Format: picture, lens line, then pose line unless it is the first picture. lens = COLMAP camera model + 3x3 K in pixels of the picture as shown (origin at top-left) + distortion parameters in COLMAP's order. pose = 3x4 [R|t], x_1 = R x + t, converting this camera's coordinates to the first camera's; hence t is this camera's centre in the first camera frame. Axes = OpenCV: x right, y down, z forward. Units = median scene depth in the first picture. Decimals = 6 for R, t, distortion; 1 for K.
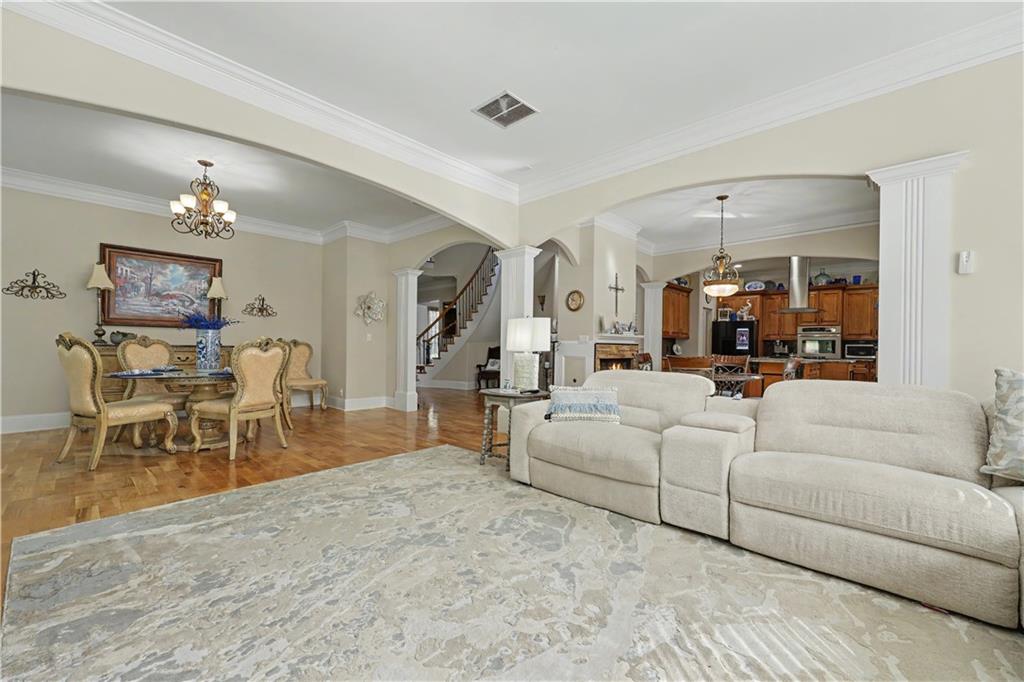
lens RADIAL K [[421.4, 0, 510.3], [0, 421.4, 345.8], [0, 0, 1]] dist [-0.001407, -0.000351]
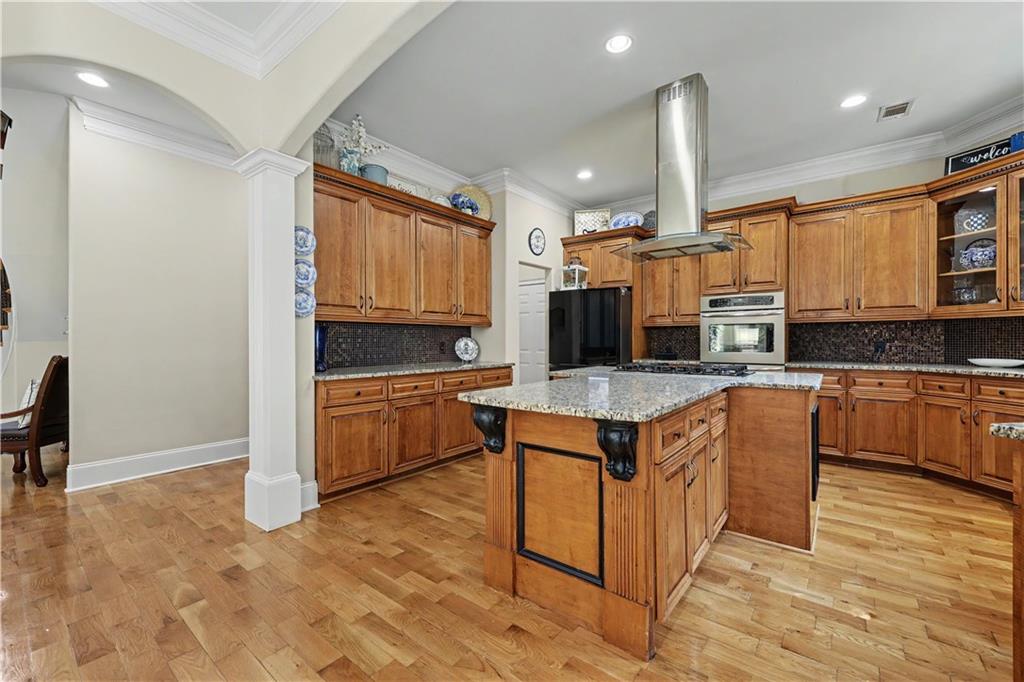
lens RADIAL K [[421.4, 0, 512.8], [0, 421.4, 341.1], [0, 0, 1]] dist [-0.001407, -0.000351]
pose [[0.997004, -0.010689, 0.076606, 0.488766], [0.010559, 0.999942, 0.002100, 0.002633], [-0.076624, -0.001285, 0.997059, 0.607334]]
